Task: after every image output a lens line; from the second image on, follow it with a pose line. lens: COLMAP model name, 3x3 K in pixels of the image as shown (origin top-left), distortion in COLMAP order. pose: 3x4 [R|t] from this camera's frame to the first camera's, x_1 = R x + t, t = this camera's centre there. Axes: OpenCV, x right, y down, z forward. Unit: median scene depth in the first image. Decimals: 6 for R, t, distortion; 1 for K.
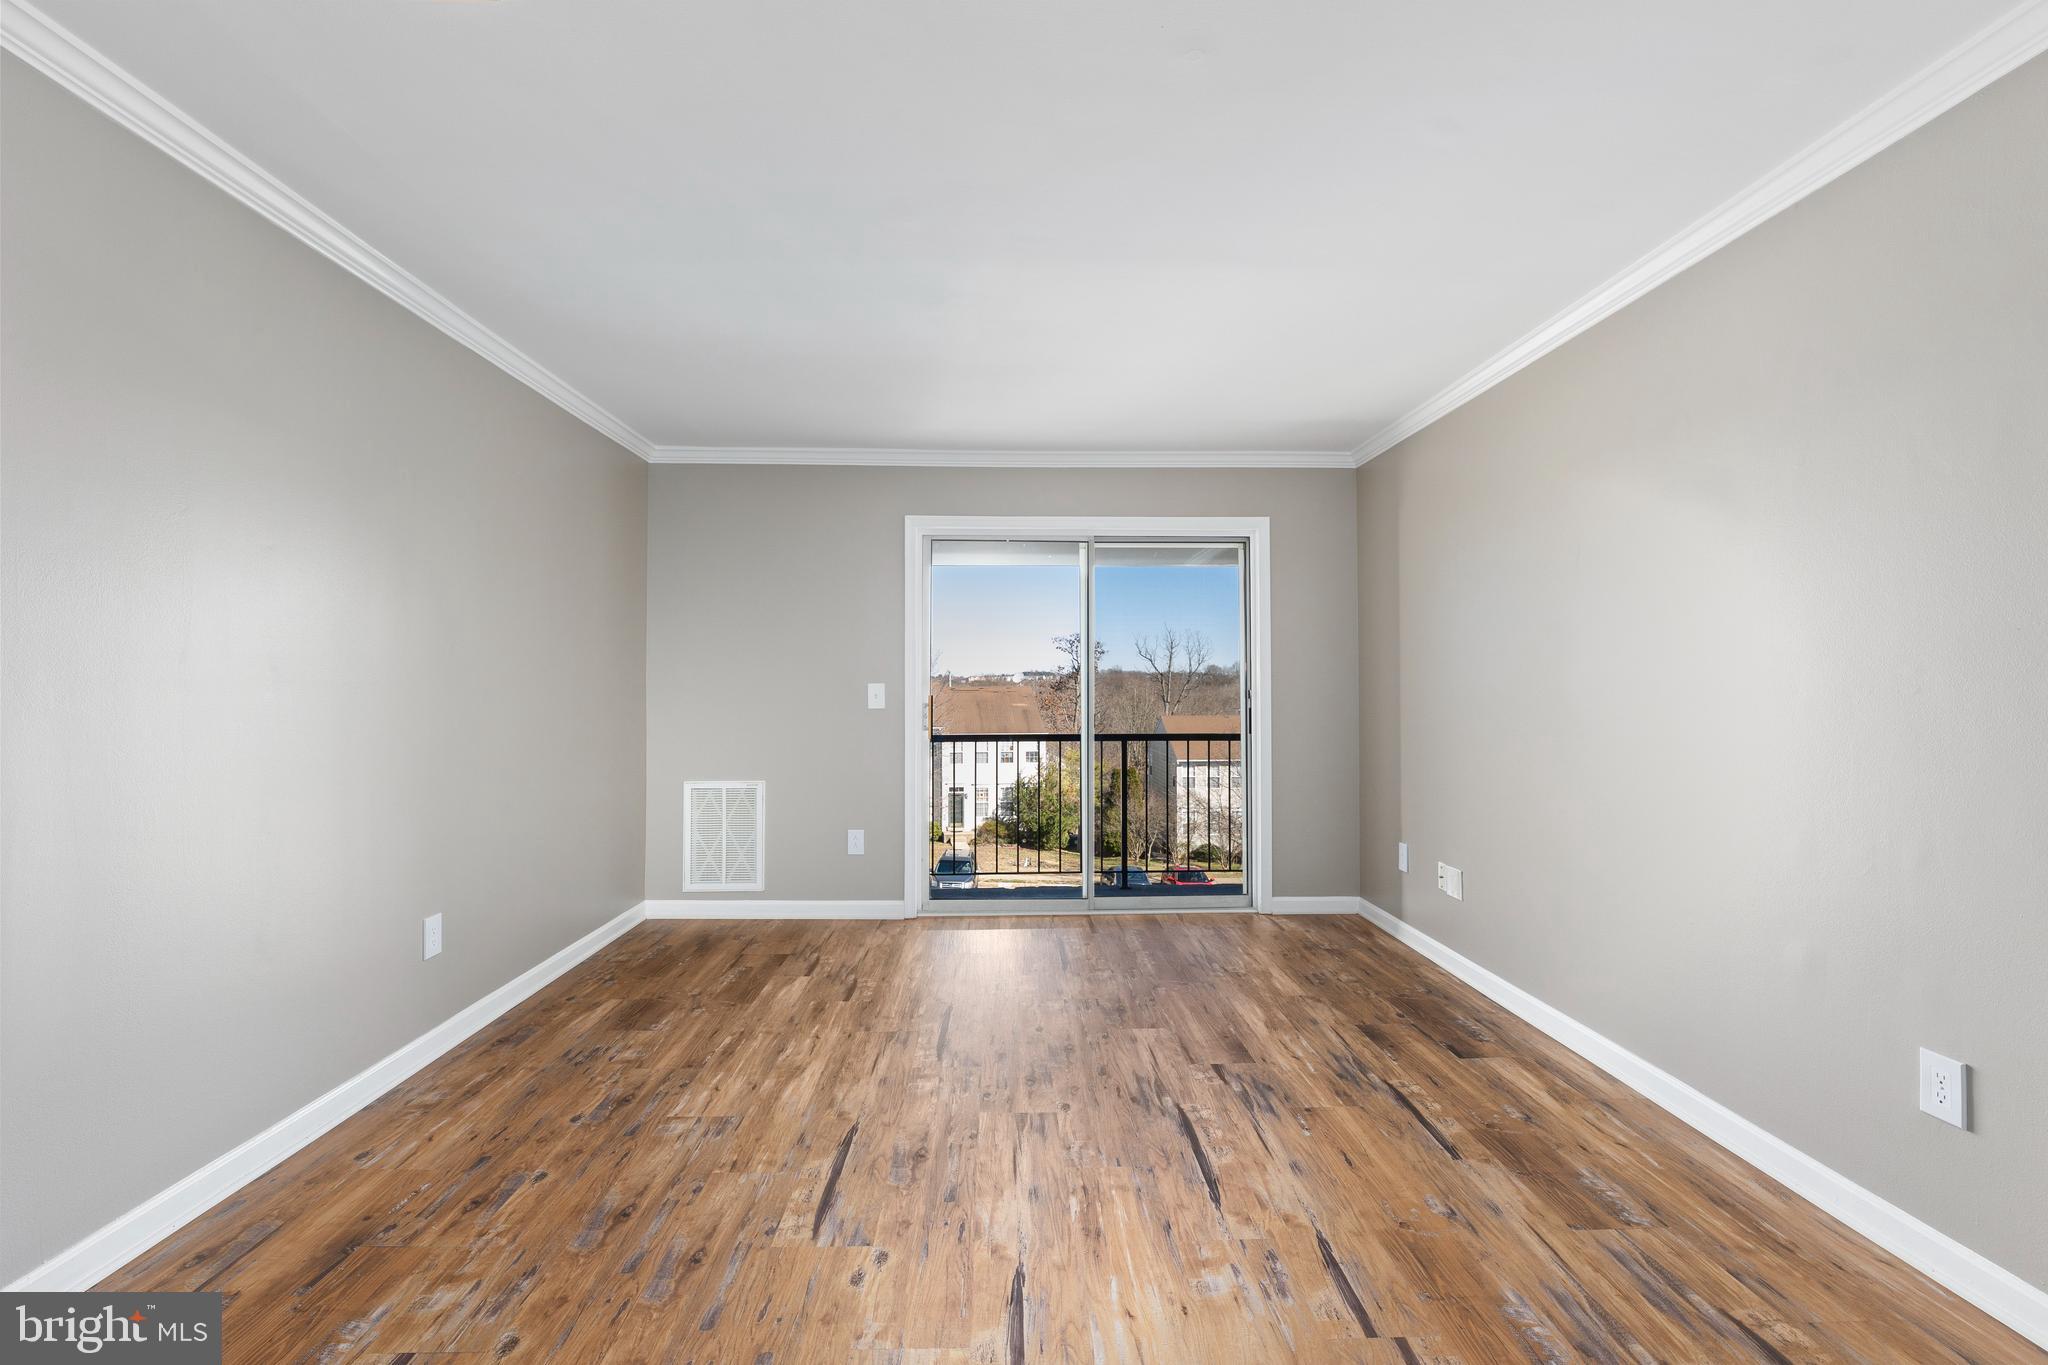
lens RADIAL K [[904.4, 0, 1020.3], [0, 904.4, 662.6], [0, 0, 1]] dist [-0.000340, 0.000546]
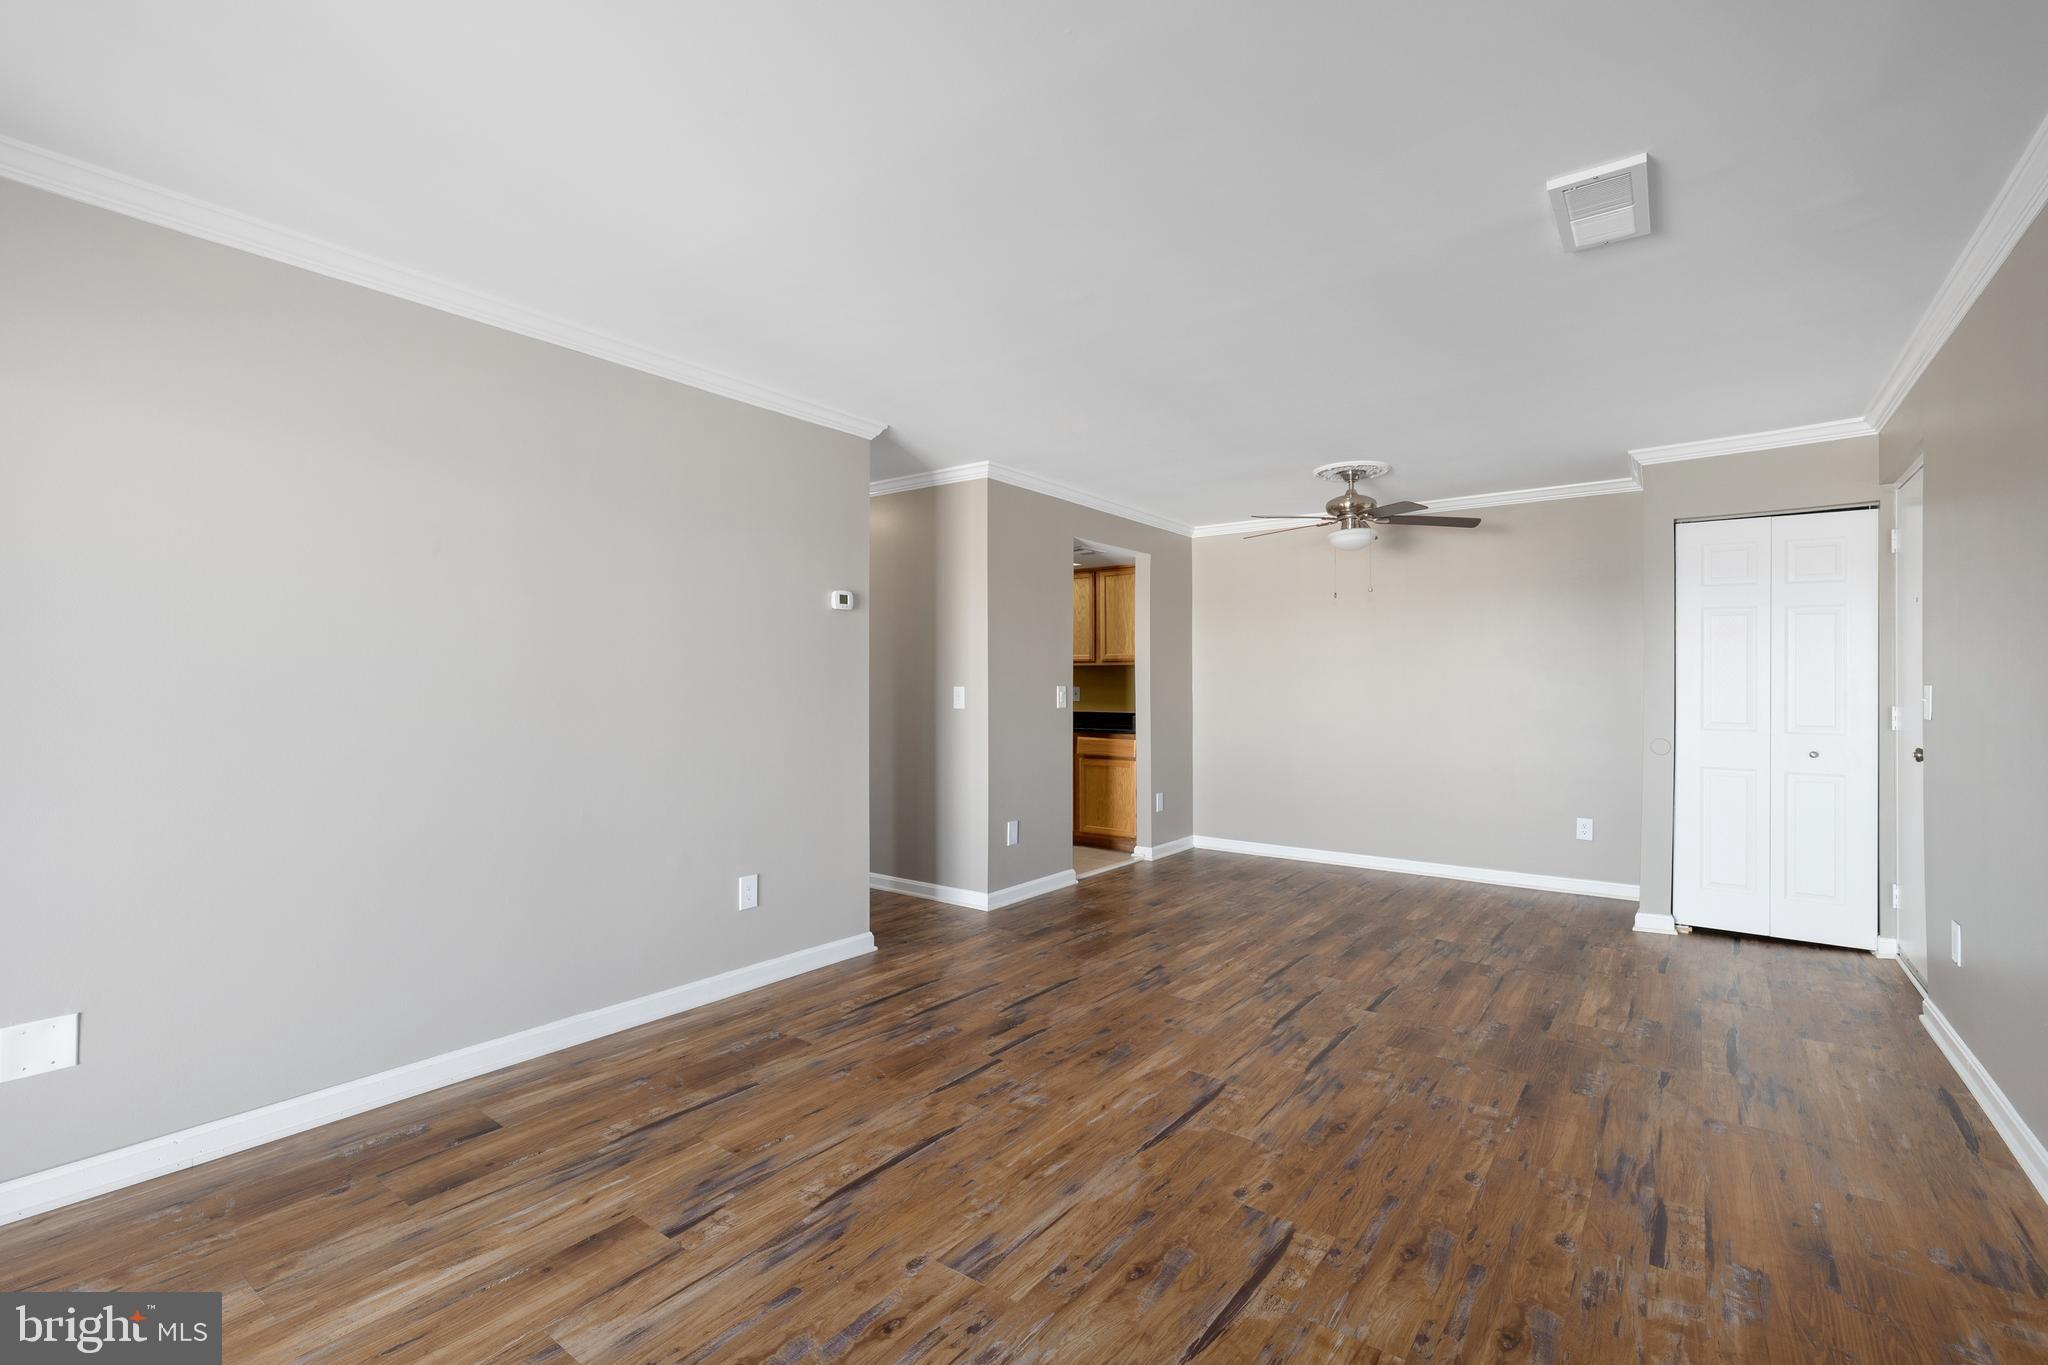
lens RADIAL K [[904.4, 0, 1024.0], [0, 904.4, 675.9], [0, 0, 1]] dist [-0.000340, 0.000546]
pose [[-0.787290, 0.005961, 0.616554, -0.477487], [-0.019604, 0.999206, -0.034693, 0.037187], [-0.616271, -0.039400, -0.786548, 1.545278]]
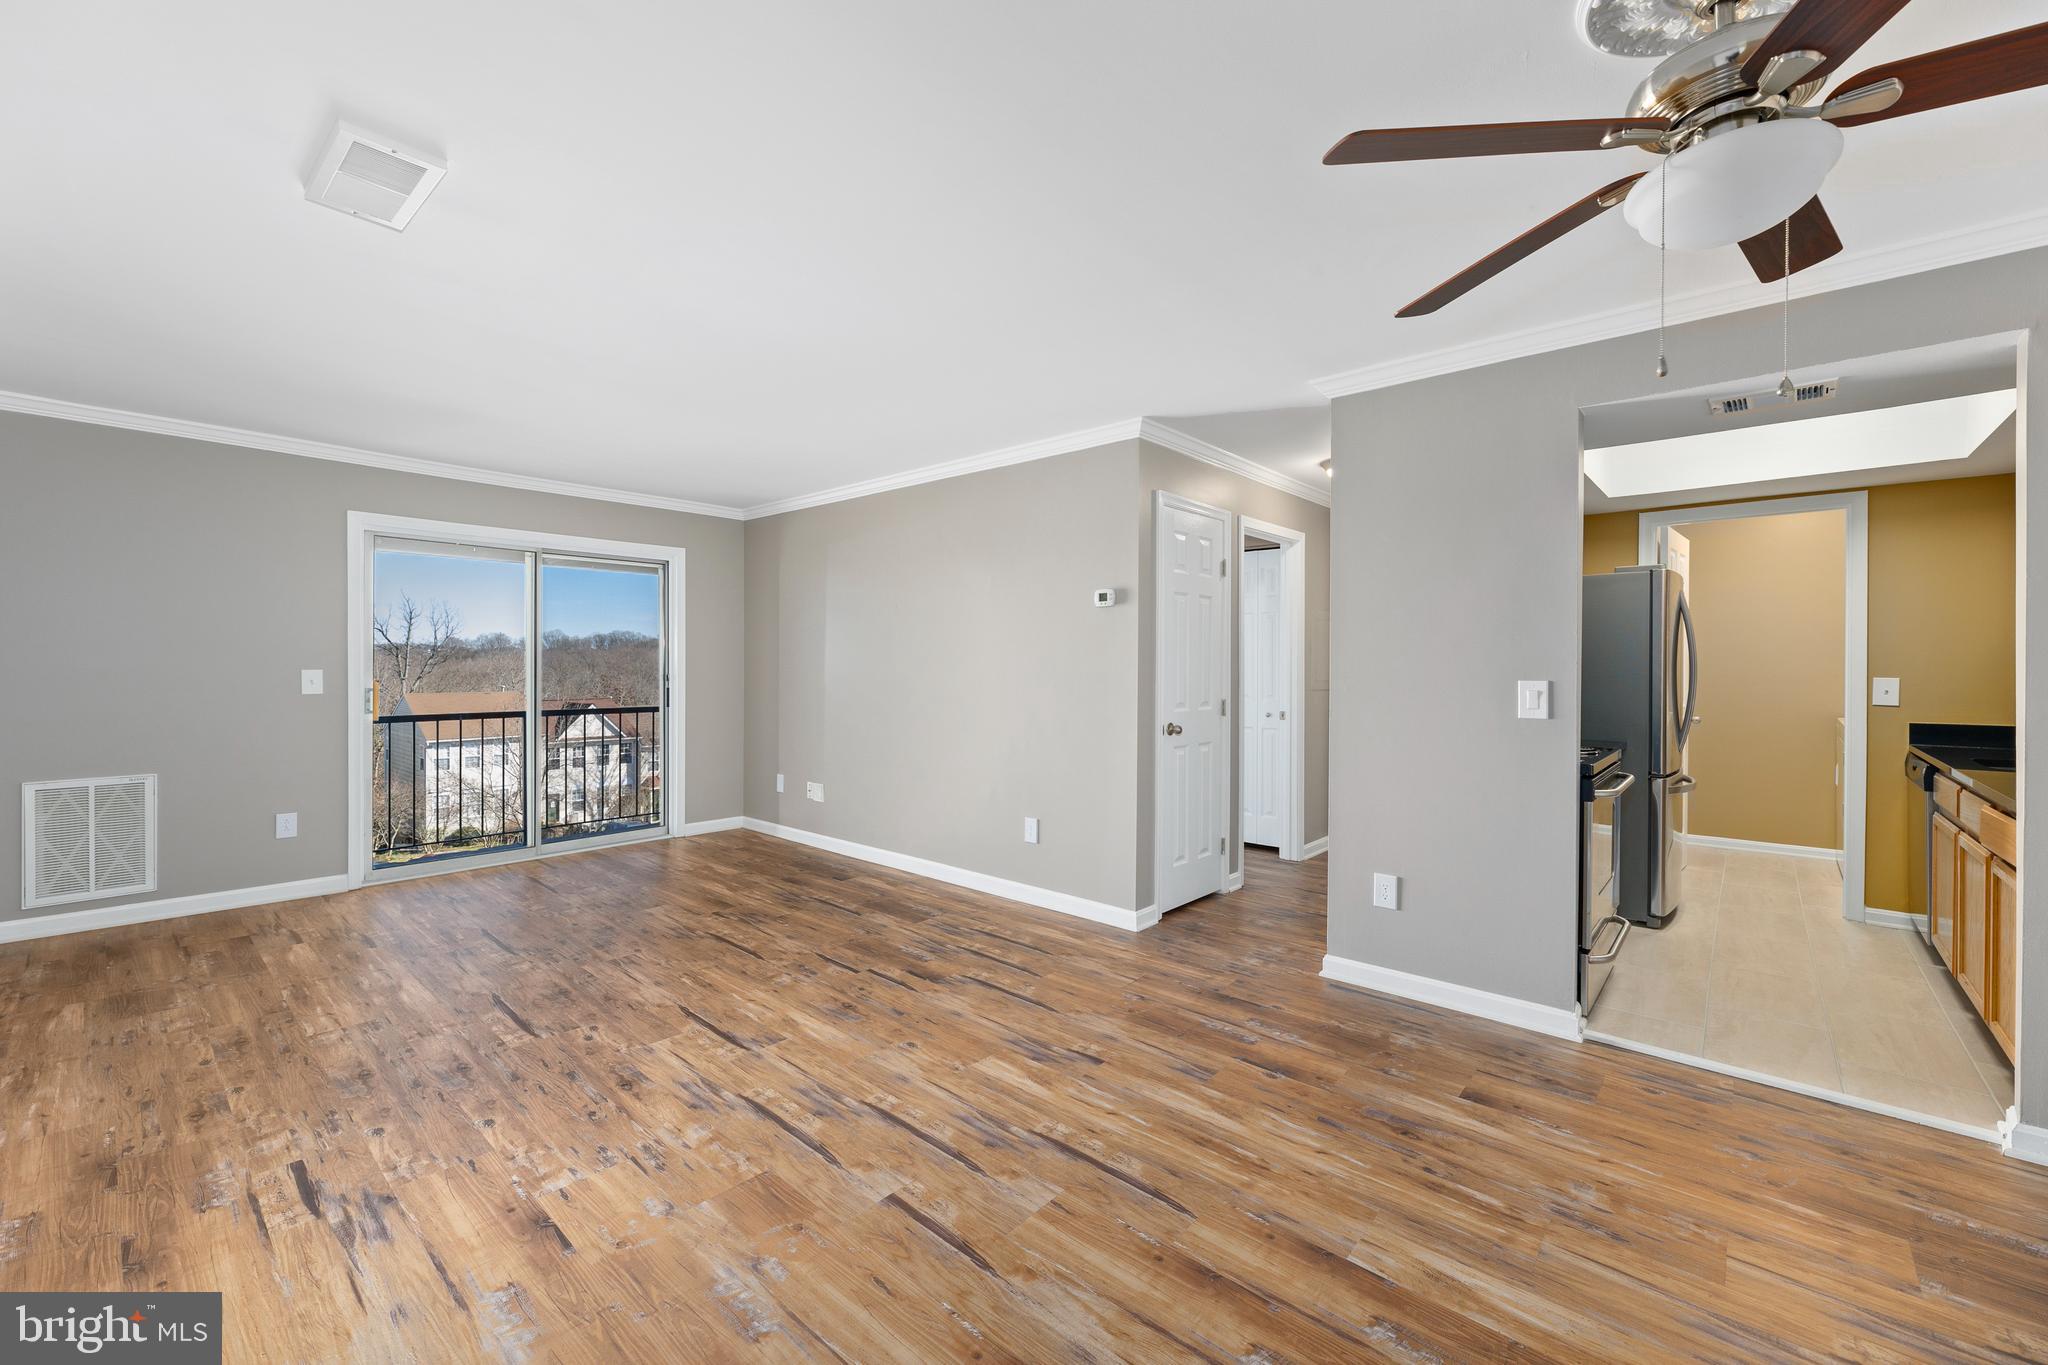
lens RADIAL K [[825.2, 0, 1017.3], [0, 825.2, 668.5], [0, 0, 1]] dist [0.000516, 0.000661]
pose [[0.686383, 0.001430, 0.727238, -0.530337], [-0.025919, 0.999411, 0.022498, -0.037570], [-0.726778, -0.034292, 0.686016, -0.420654]]
